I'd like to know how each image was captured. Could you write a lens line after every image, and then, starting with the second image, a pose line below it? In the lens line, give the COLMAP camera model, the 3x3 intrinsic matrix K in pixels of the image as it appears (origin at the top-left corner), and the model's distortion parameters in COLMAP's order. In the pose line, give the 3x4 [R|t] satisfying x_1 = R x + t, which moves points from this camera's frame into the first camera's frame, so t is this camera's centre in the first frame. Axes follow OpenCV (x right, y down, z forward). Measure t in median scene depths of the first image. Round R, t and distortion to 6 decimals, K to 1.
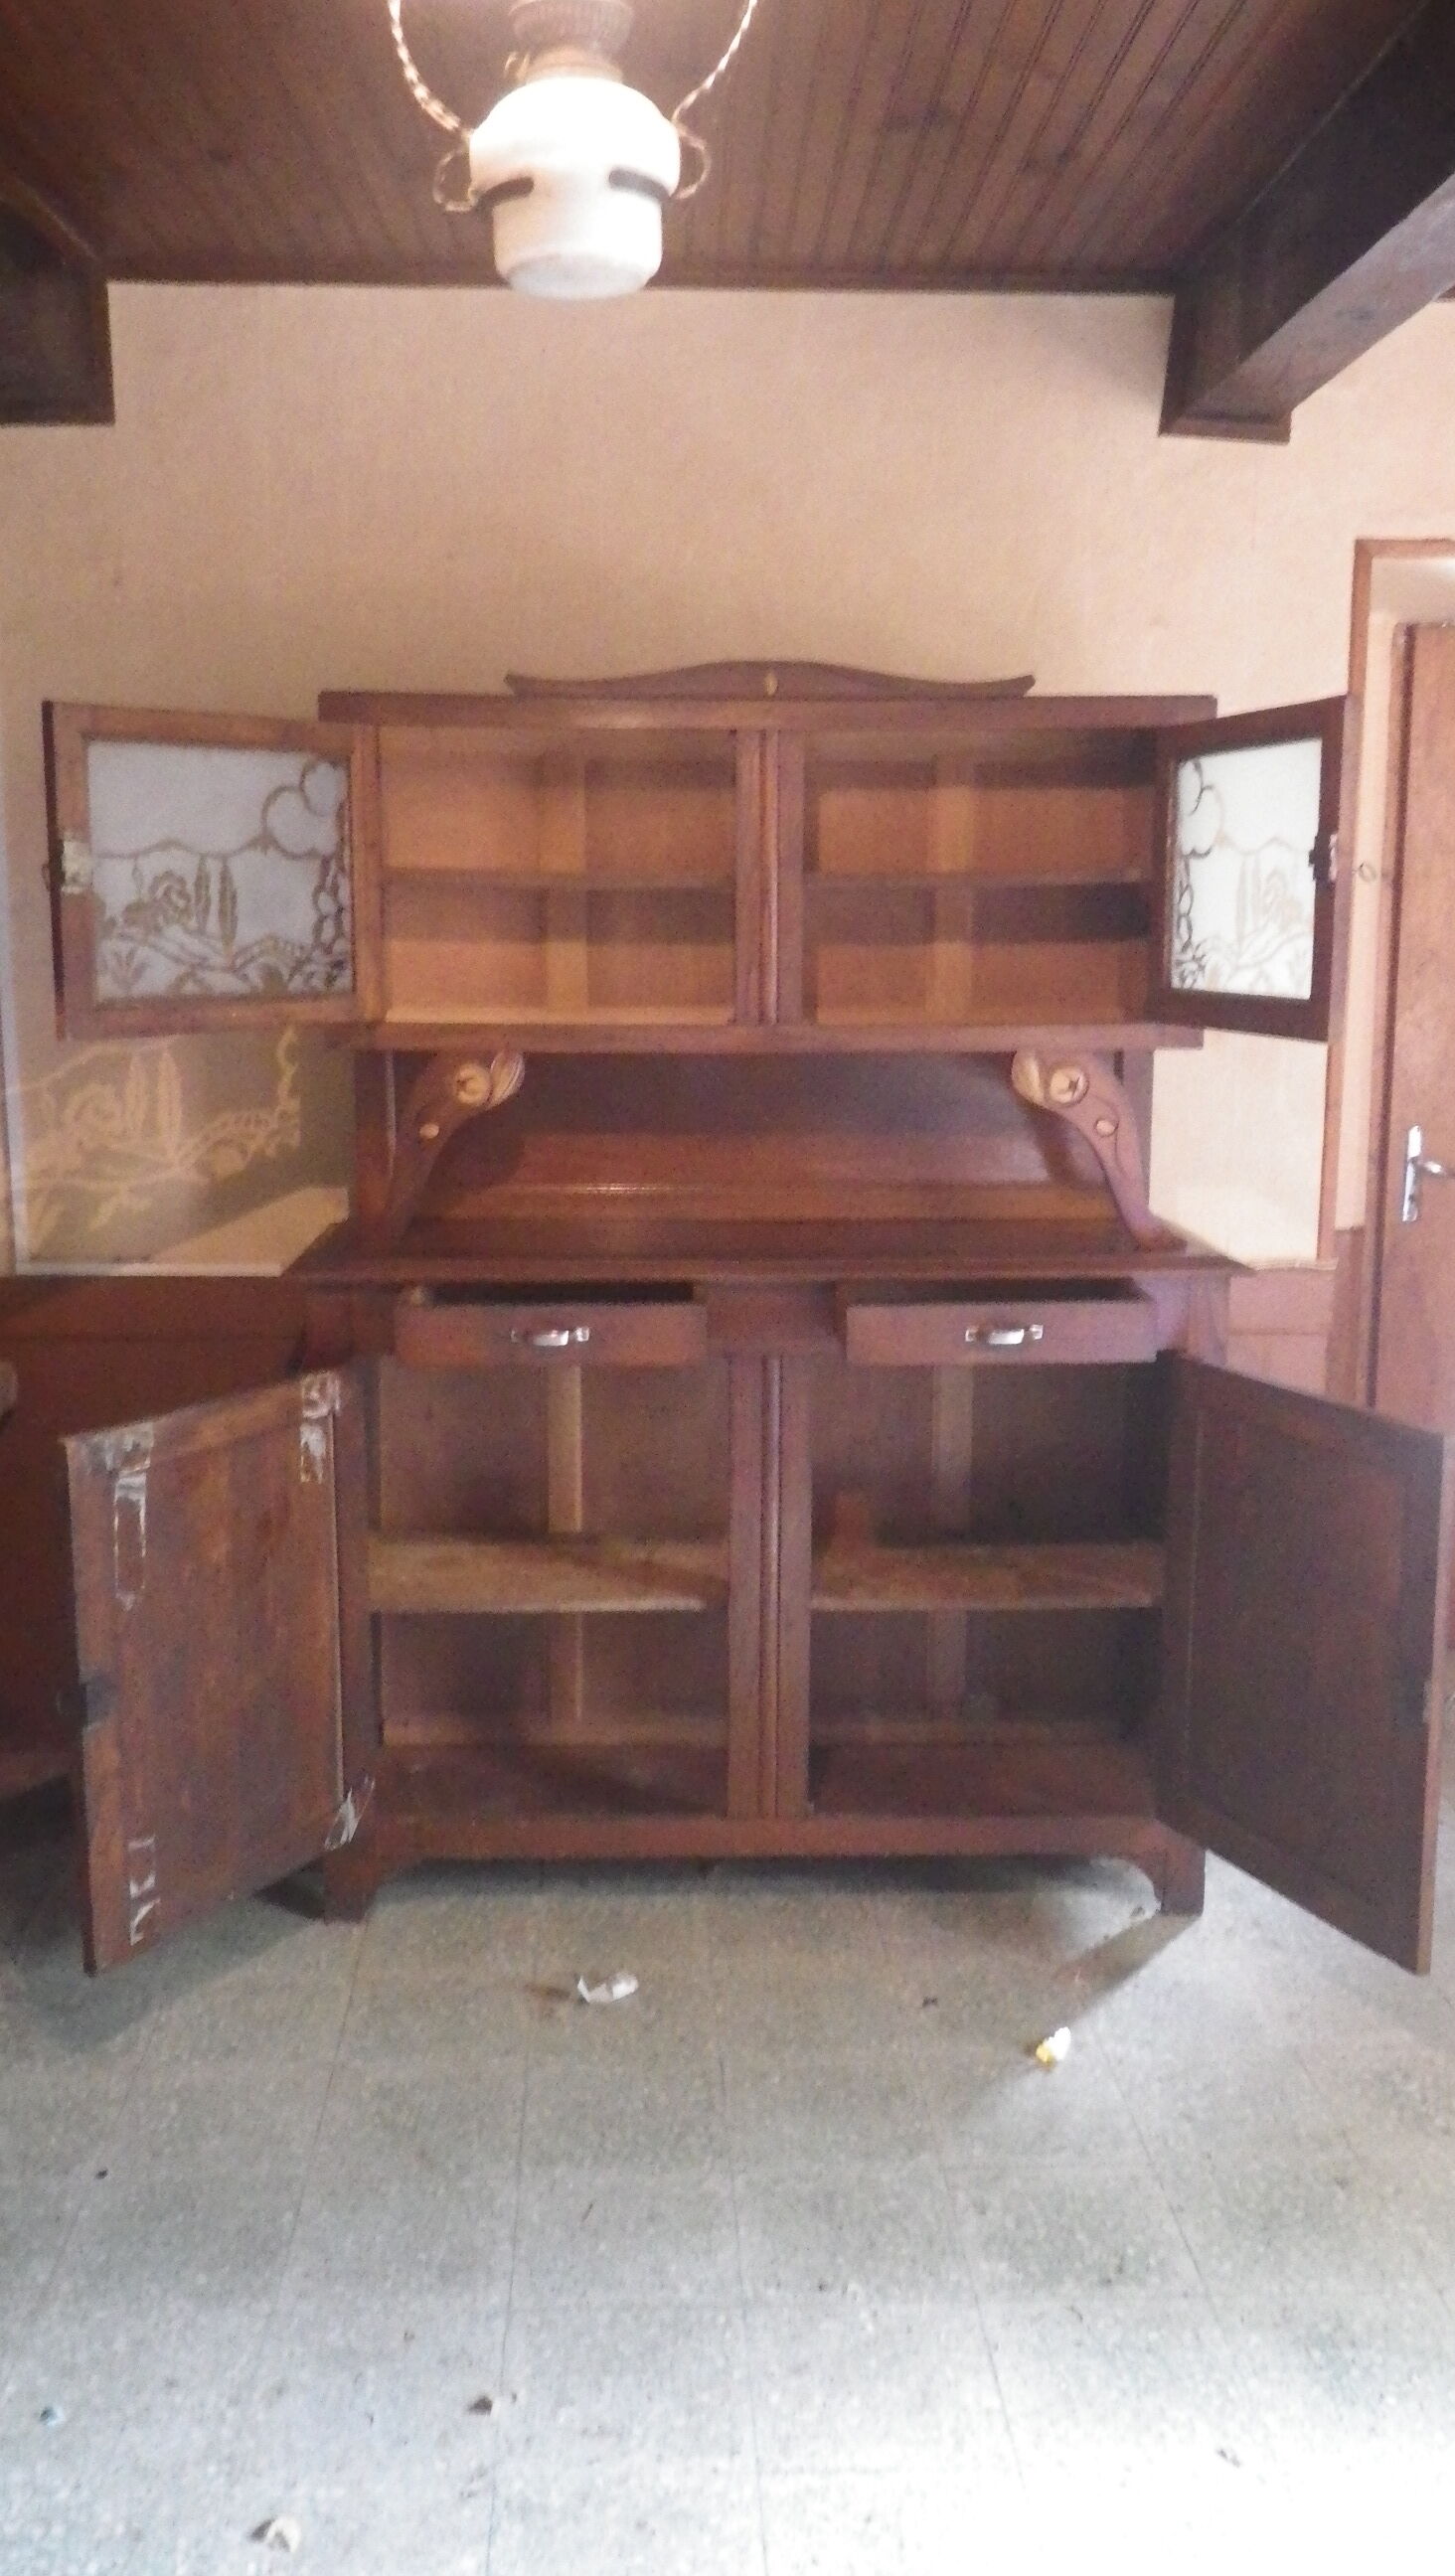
lens RADIAL K [[2140.9, 0, 736.0], [0, 2140.9, 1269.8], [0, 0, 1]] dist [0.001377, 0.004457]
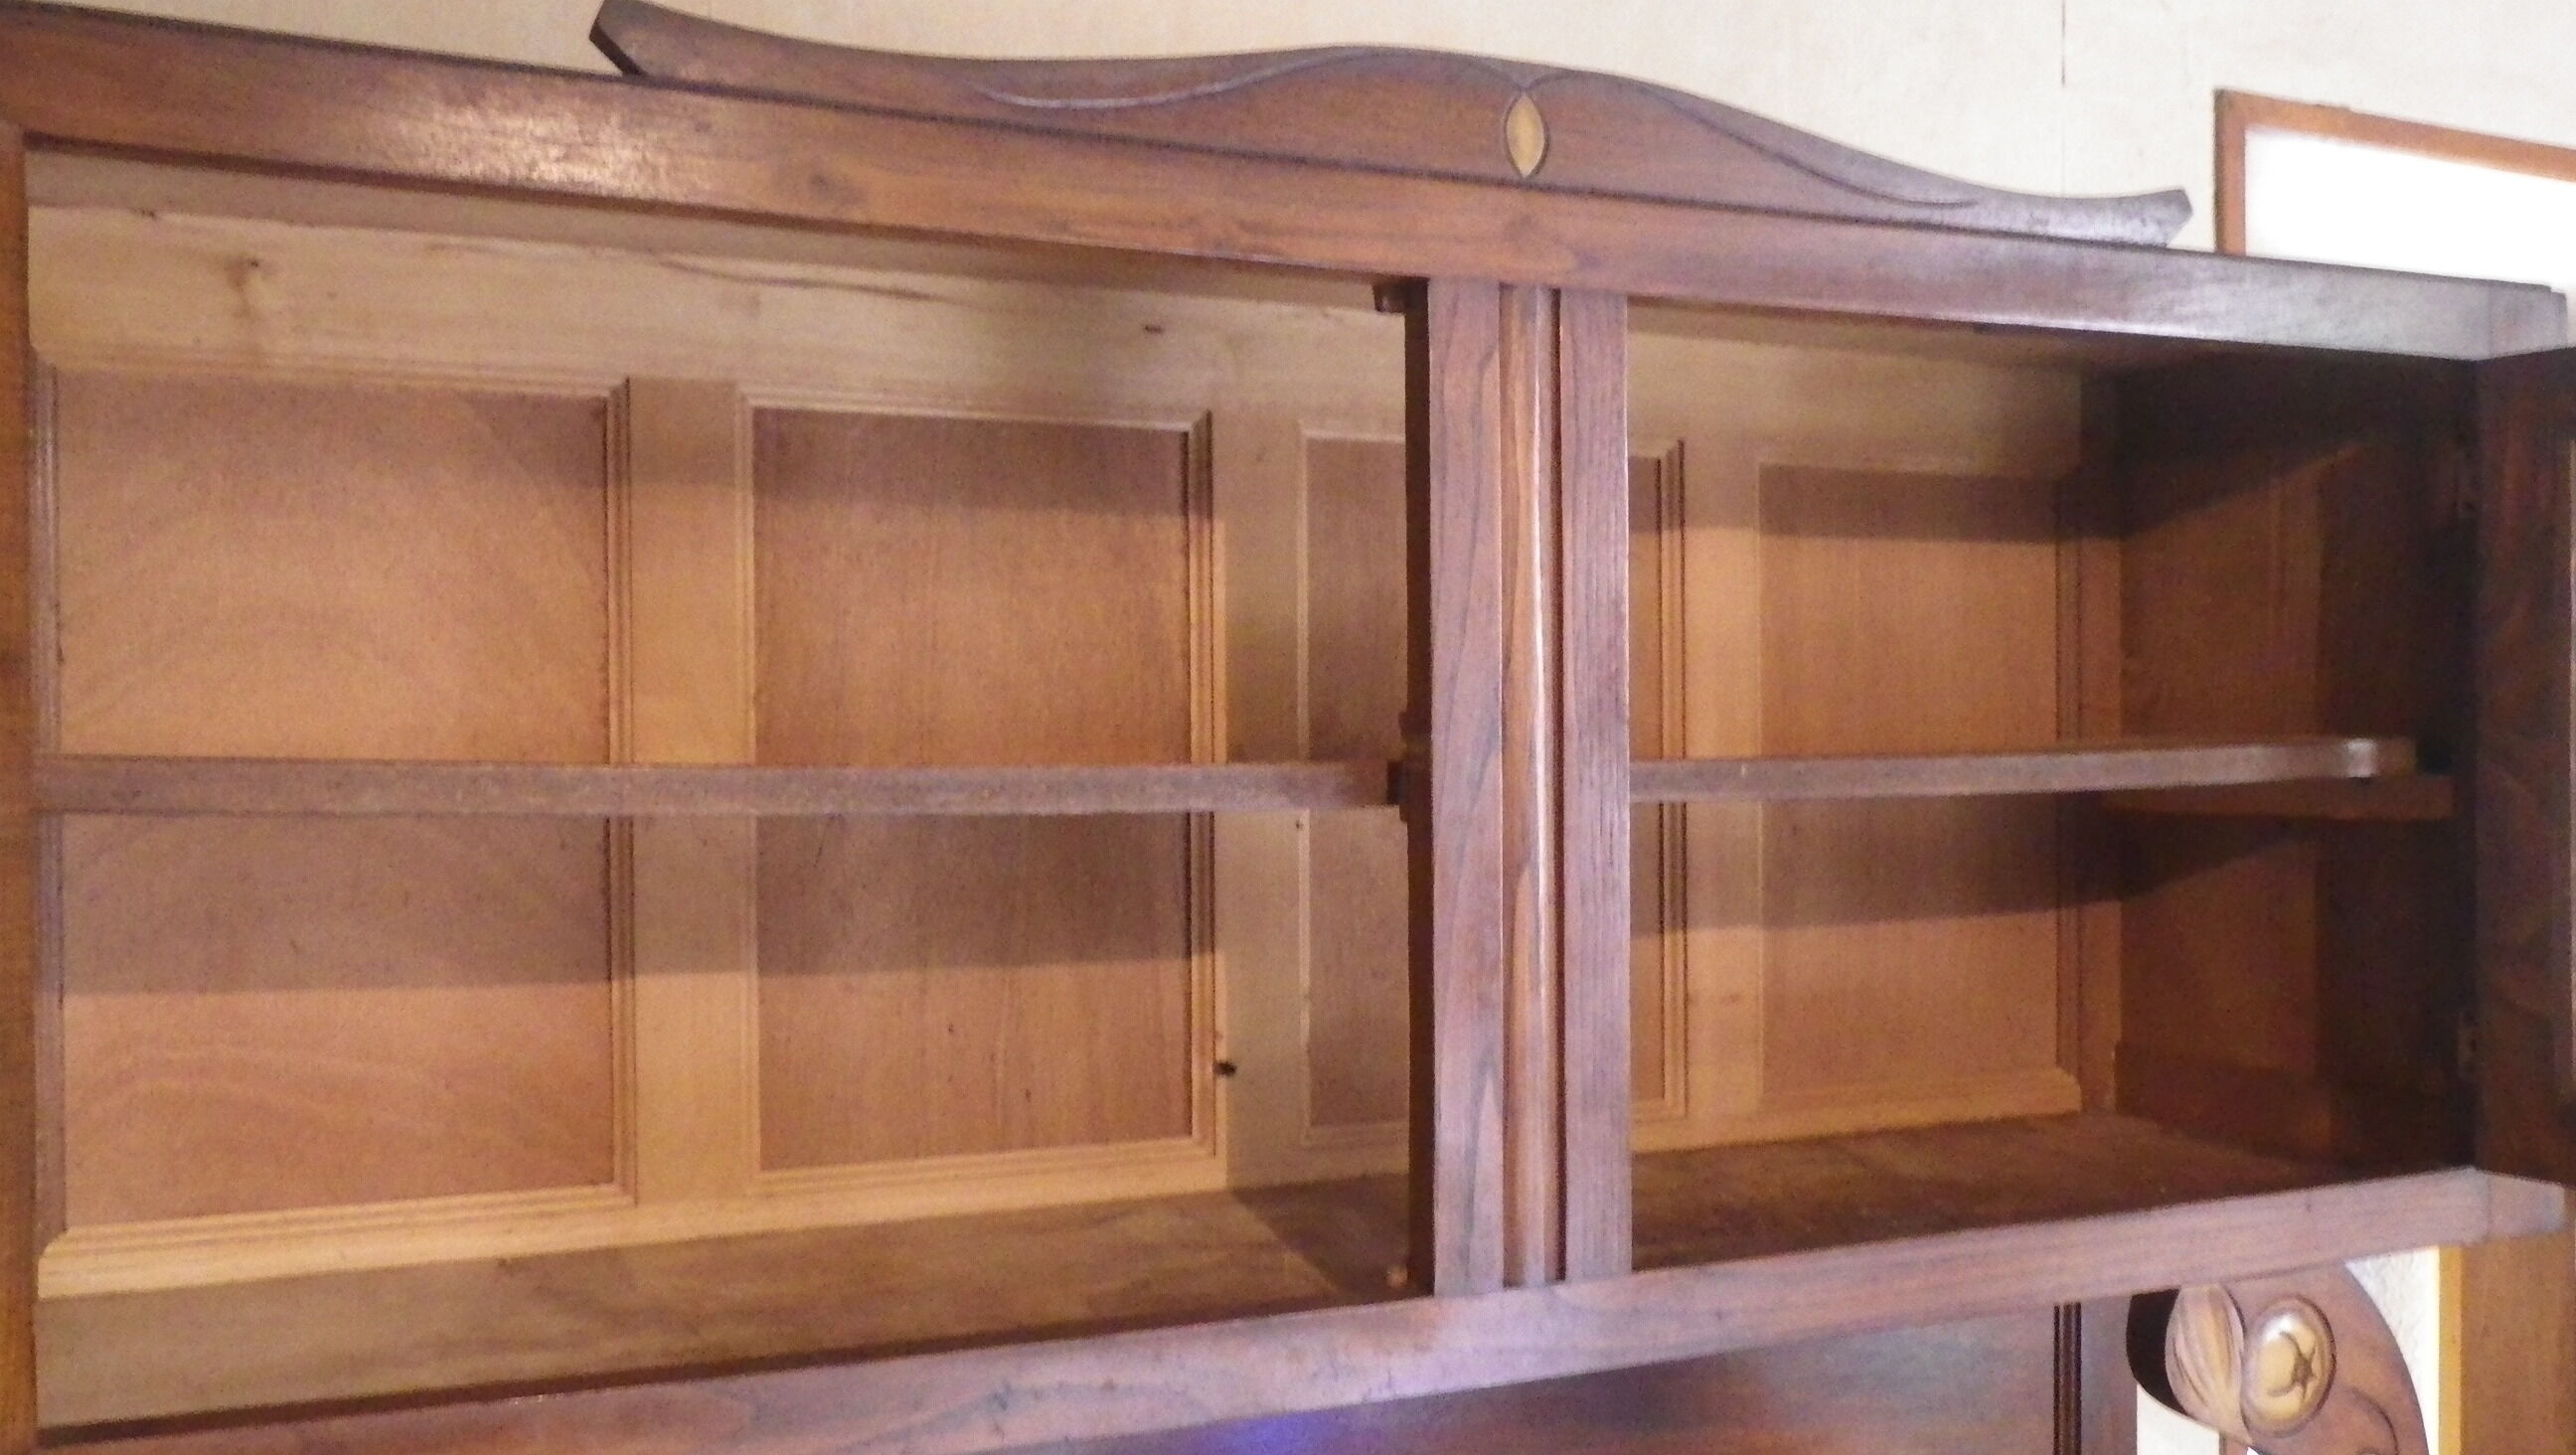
lens RADIAL K [[2140.9, 0, 1273.6], [0, 2140.9, 738.5], [0, 0, 1]] dist [0.001377, 0.004457]
pose [[0.937155, -0.005582, 0.348868, -0.115898], [0.061926, 0.986659, -0.150563, -0.143907], [-0.343373, 0.162705, 0.924998, 0.723436]]
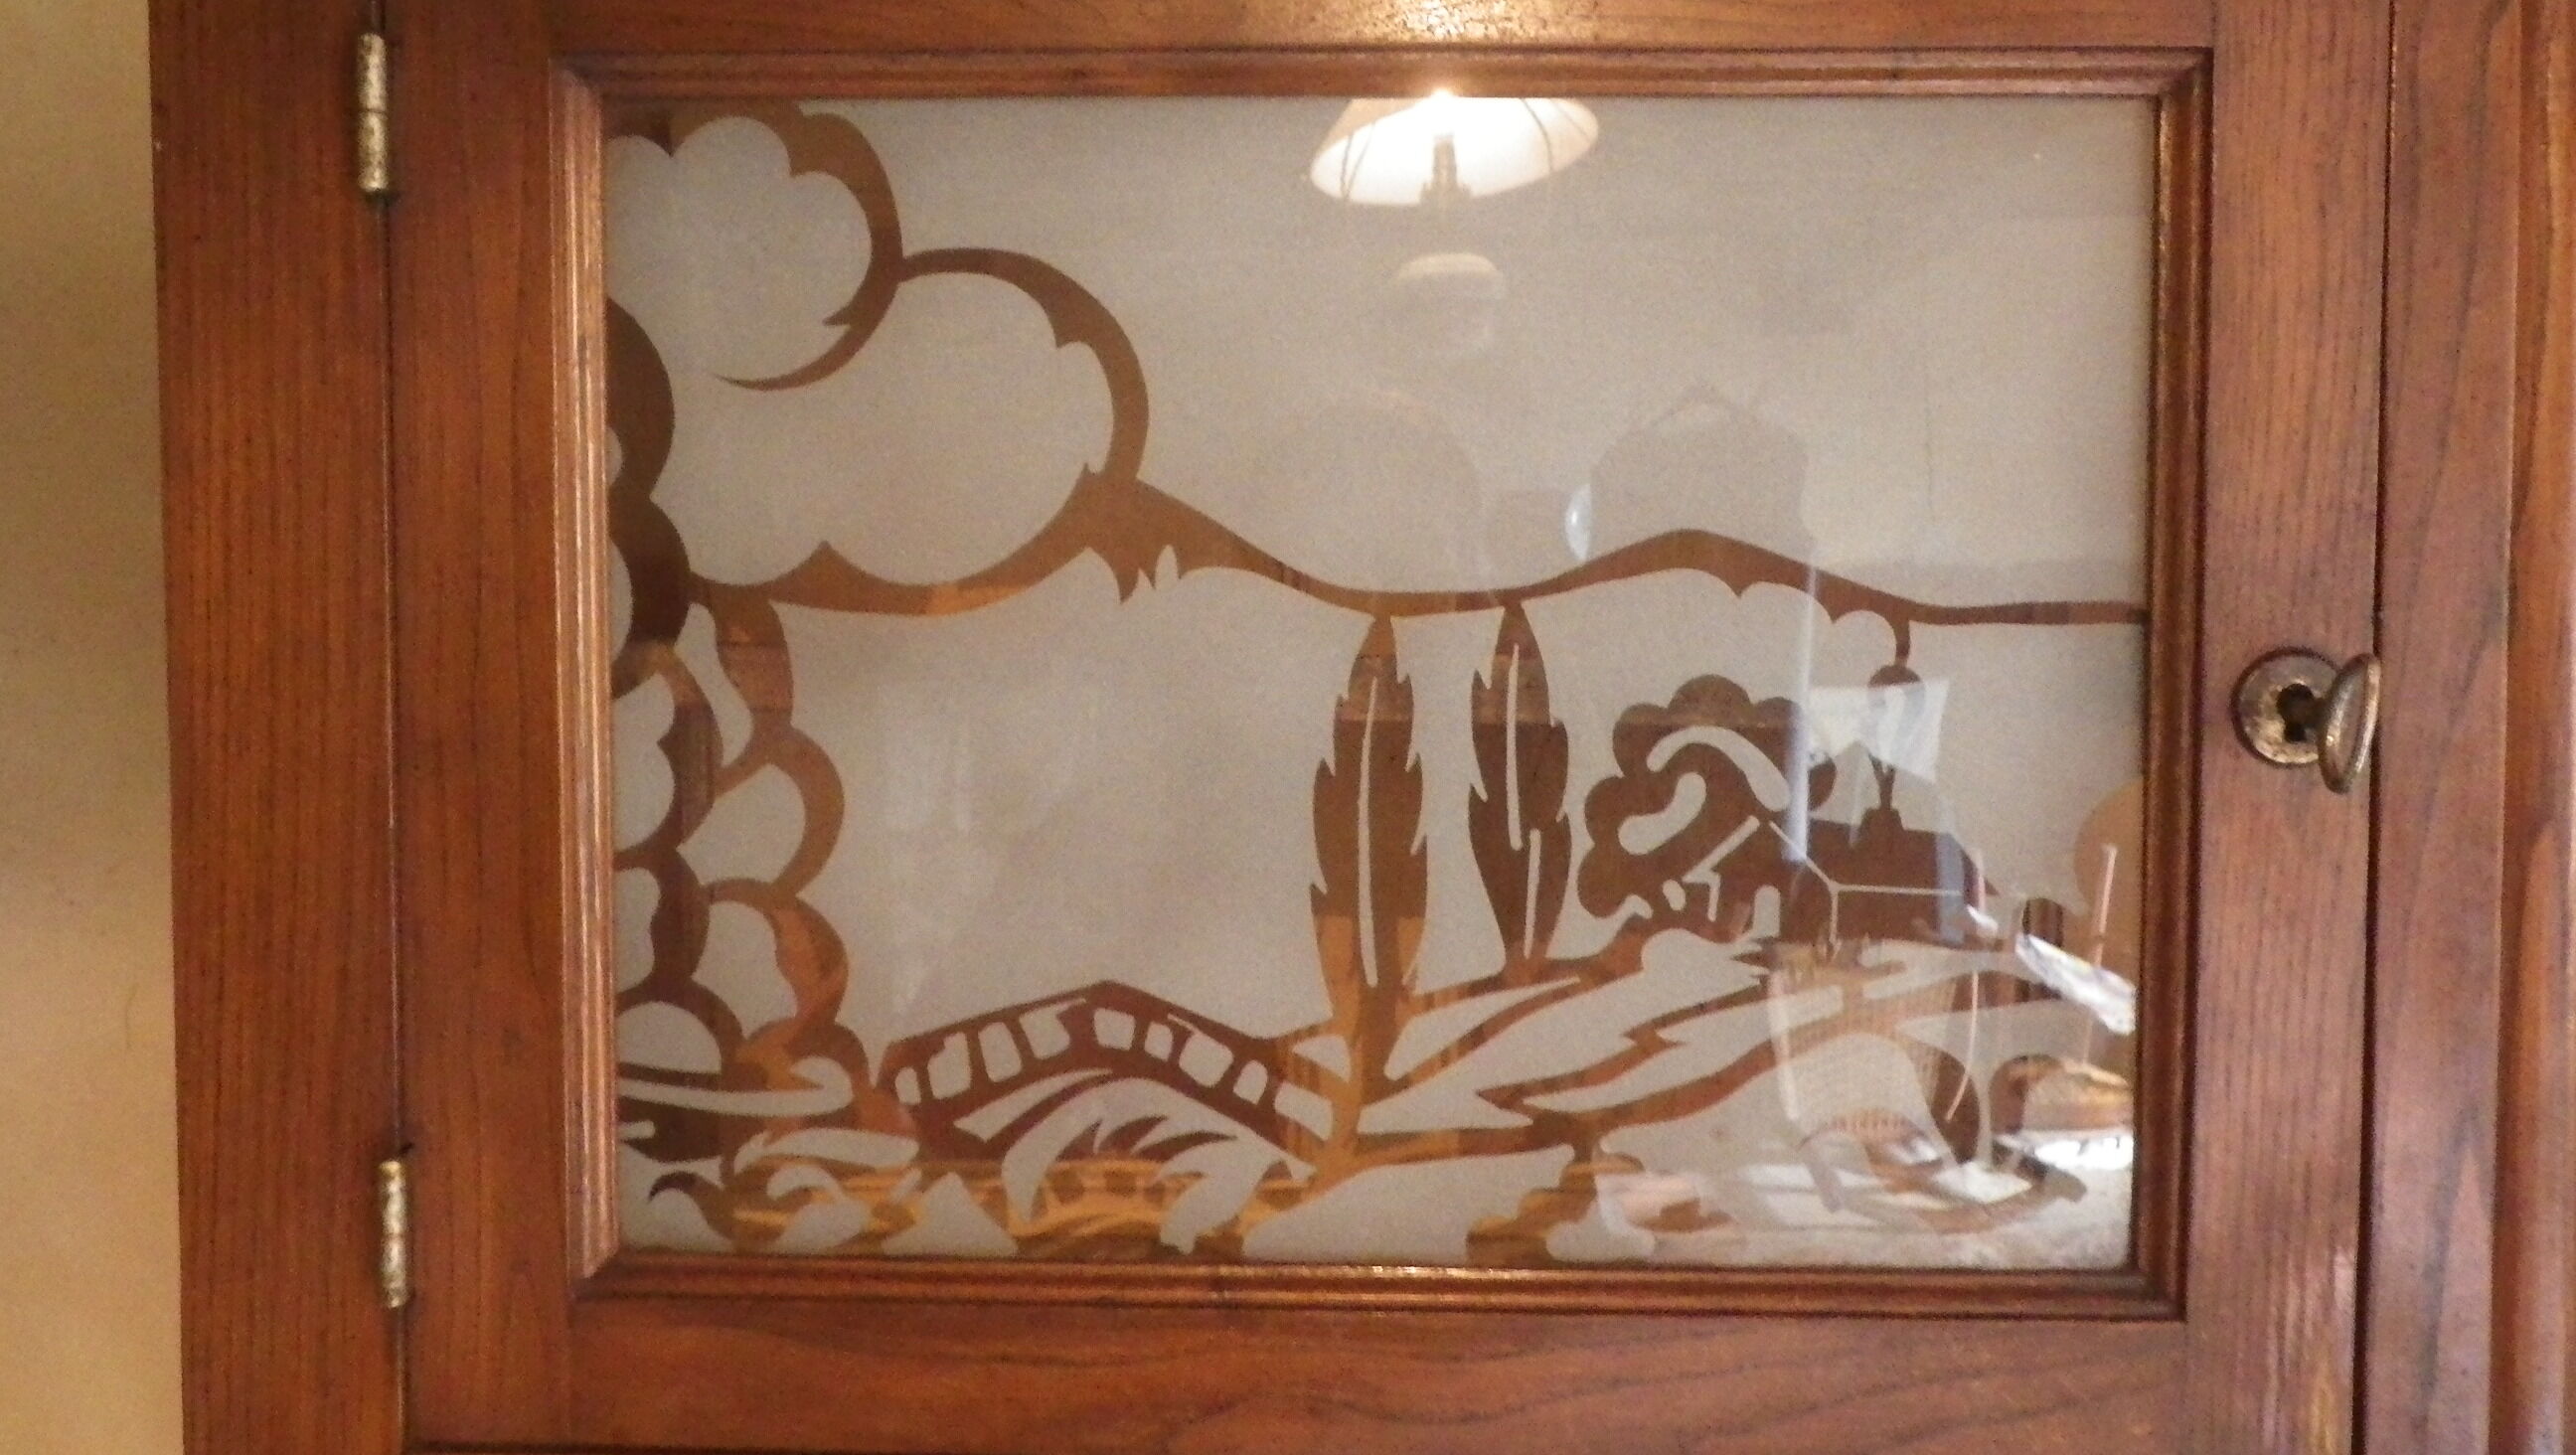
lens RADIAL K [[2140.9, 0, 1274.0], [0, 2140.9, 725.1], [0, 0, 1]] dist [0.001377, 0.004457]
pose [[0.998459, 0.000403, -0.055498, -0.082617], [-0.007065, 0.992761, -0.119900, -0.153445], [0.055048, 0.120107, 0.991234, 0.791228]]
